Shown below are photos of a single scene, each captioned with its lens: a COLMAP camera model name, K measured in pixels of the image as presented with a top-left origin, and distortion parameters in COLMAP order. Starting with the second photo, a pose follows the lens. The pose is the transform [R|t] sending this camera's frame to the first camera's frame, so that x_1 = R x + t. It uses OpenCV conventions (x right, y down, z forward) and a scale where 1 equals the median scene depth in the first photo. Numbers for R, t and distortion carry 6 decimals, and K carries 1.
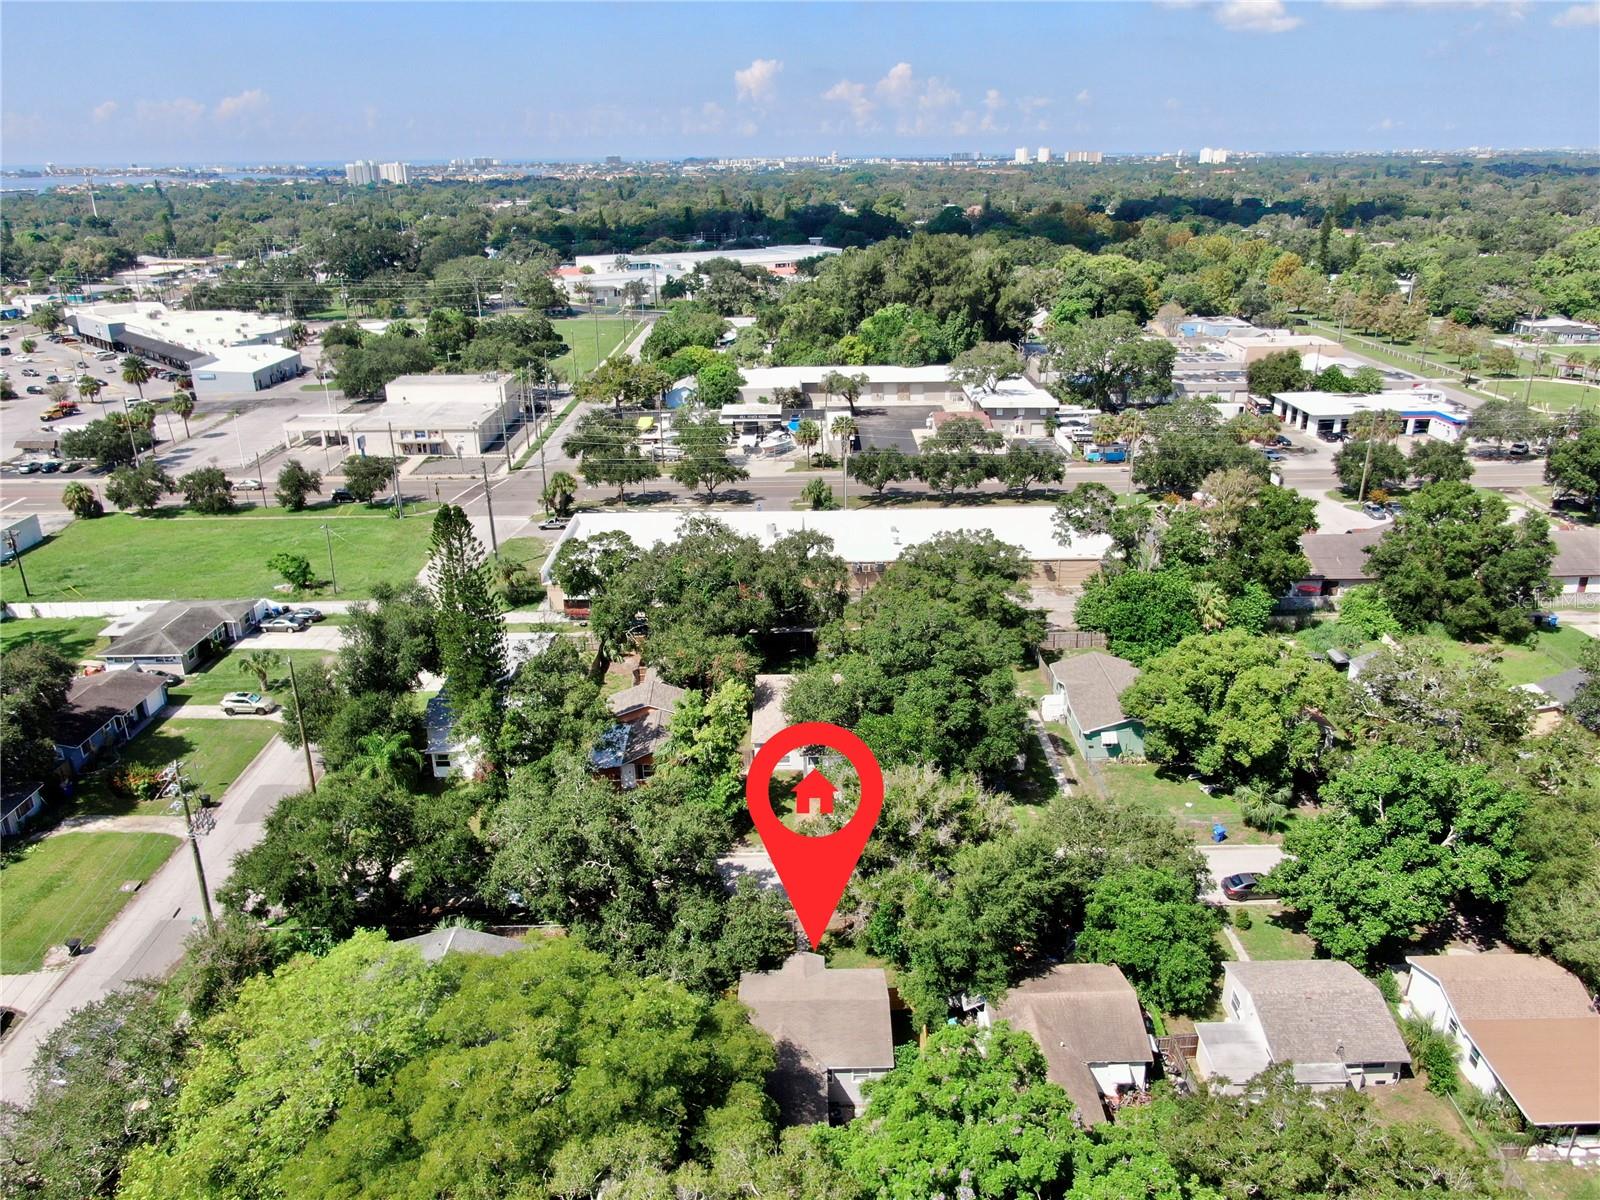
lens RADIAL K [[1147.2, 0, 805.0], [0, 1147.2, 591.4], [0, 0, 1]] dist [-0.001846, -0.005219]
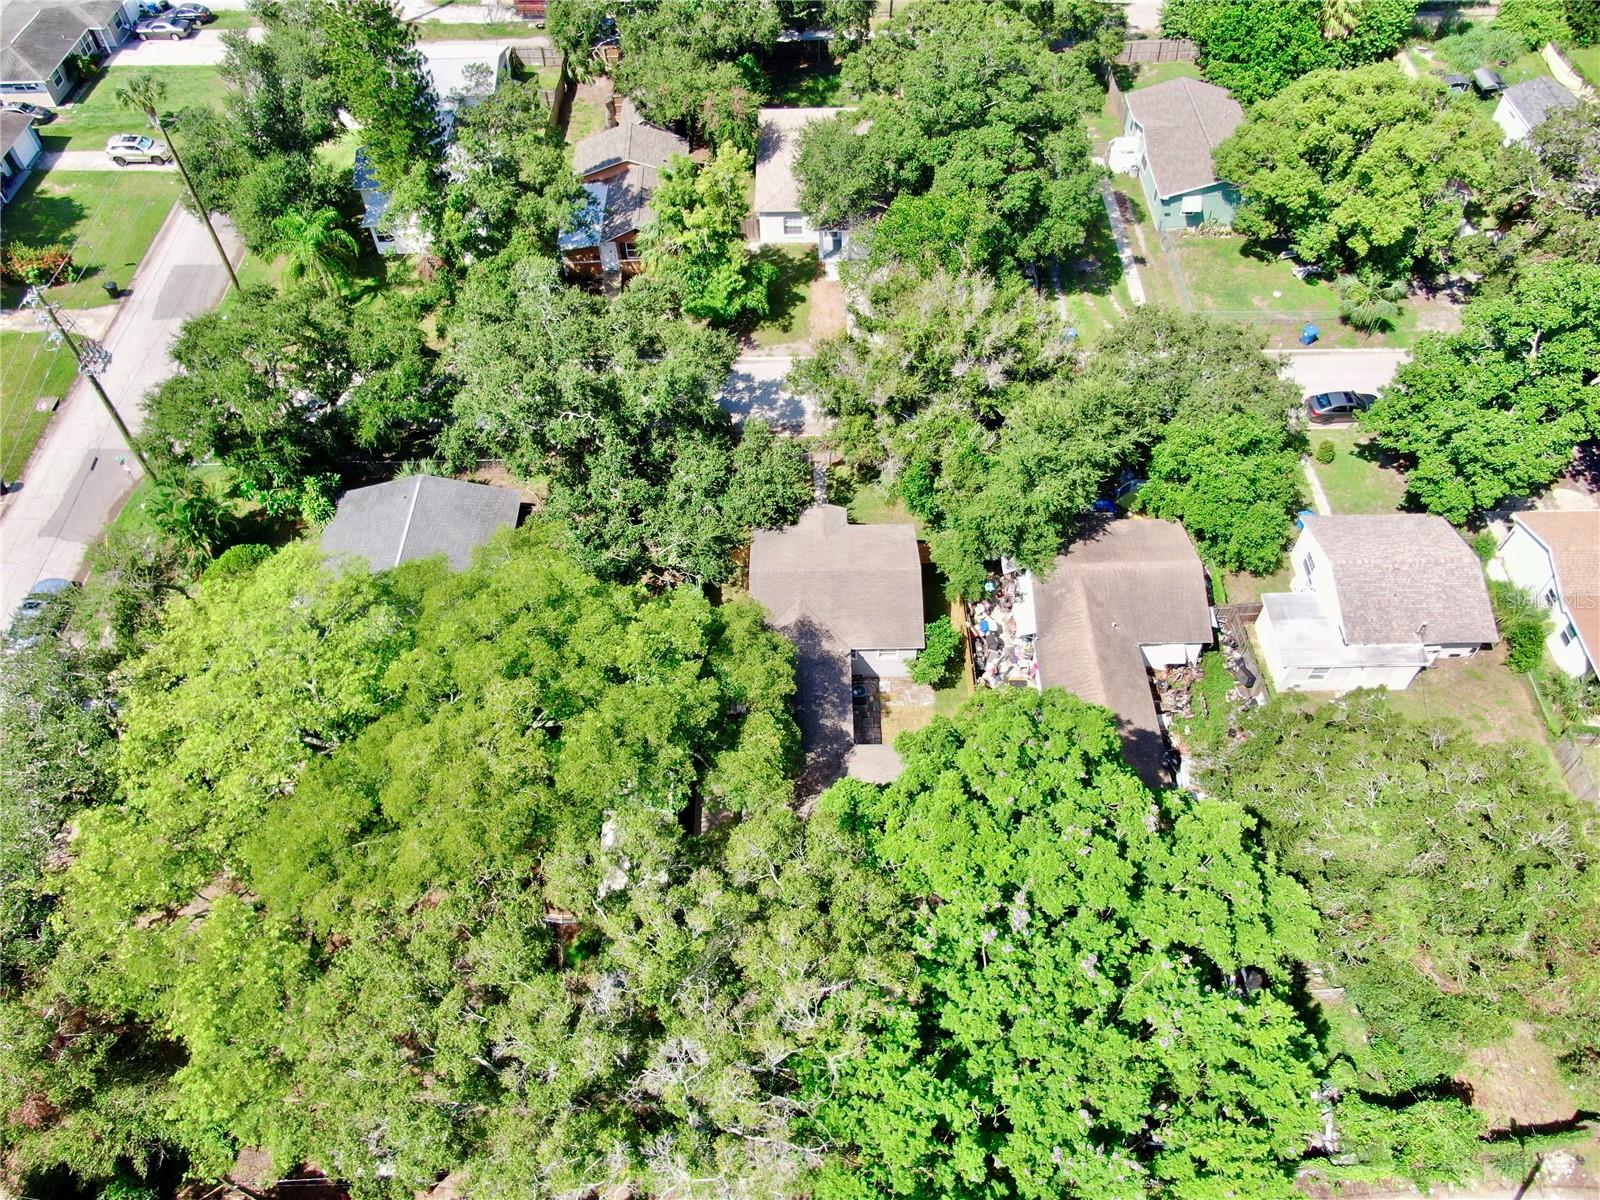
lens RADIAL K [[1147.2, 0, 805.0], [0, 1147.2, 591.4], [0, 0, 1]] dist [-0.001846, -0.005219]
pose [[0.999991, -0.000434, -0.004226, -0.007958], [0.002536, 0.859090, 0.511818, -0.054288], [0.003409, -0.511824, 0.859083, 0.152666]]
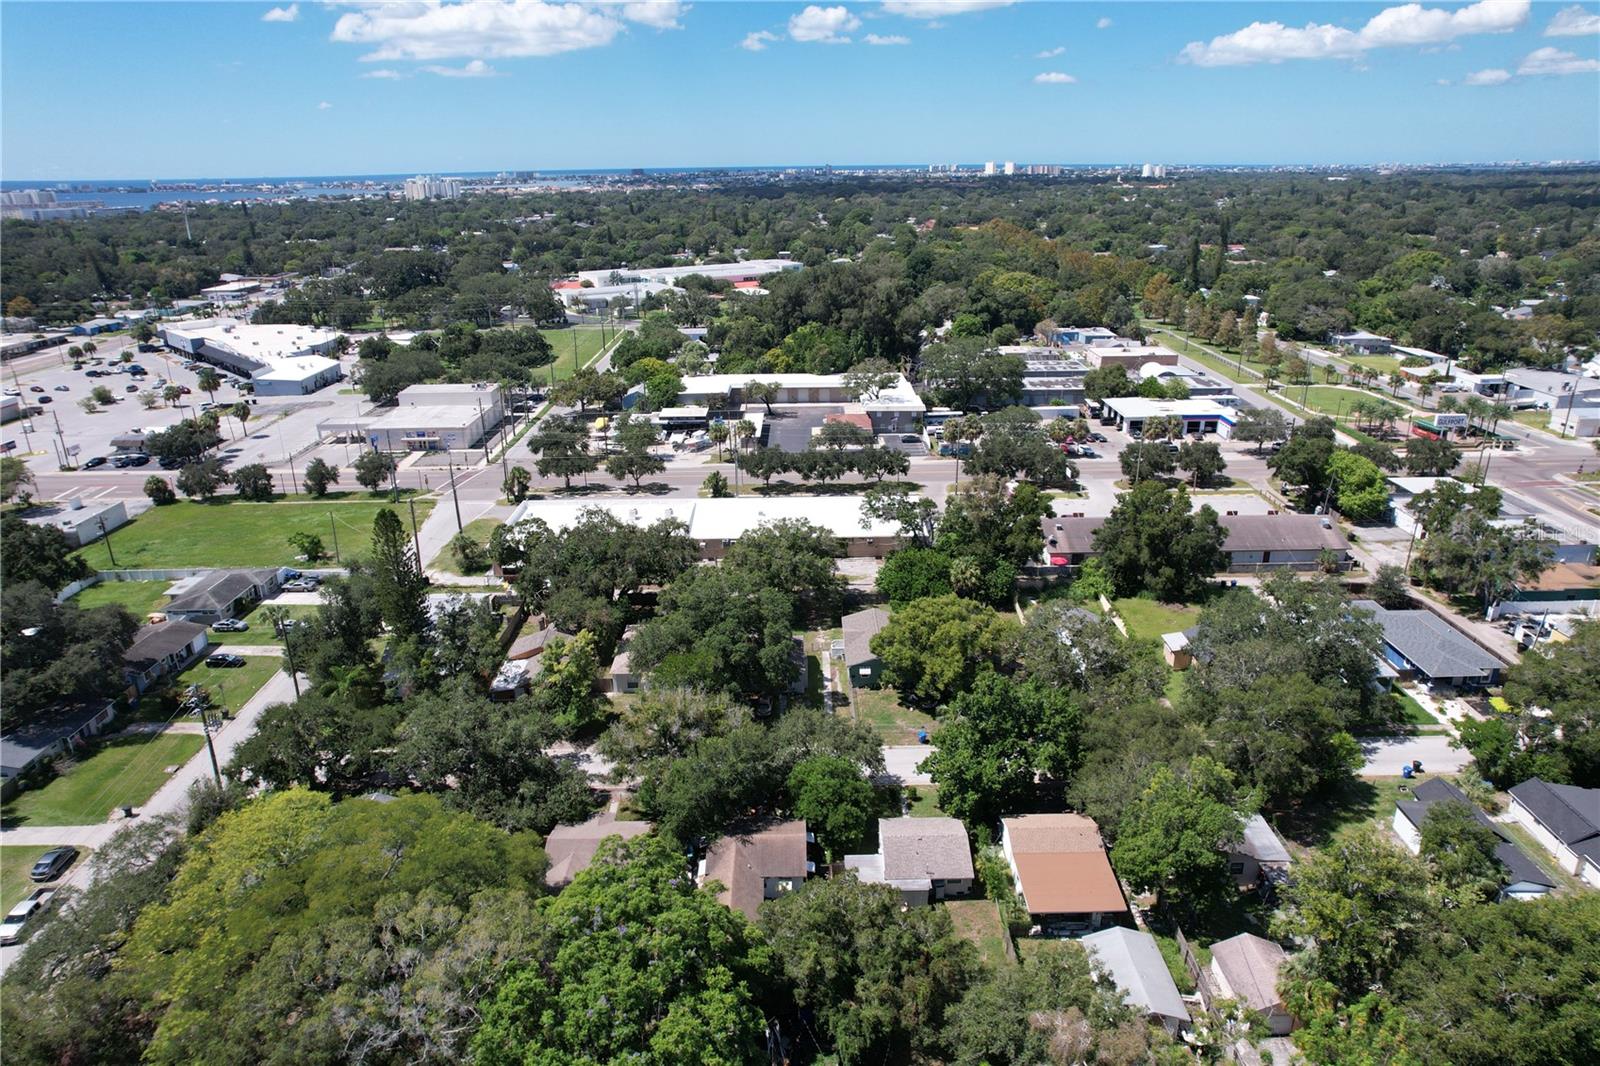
lens RADIAL K [[1023.0, 0, 800.0], [0, 1023.0, 533.0], [0, 0, 1]] dist [-0.076669, 0.070037]
pose [[0.999952, -0.000547, -0.009752, 0.193630], [0.000402, 0.999889, -0.014895, -0.021296], [0.009759, 0.014891, 0.999842, -0.237967]]
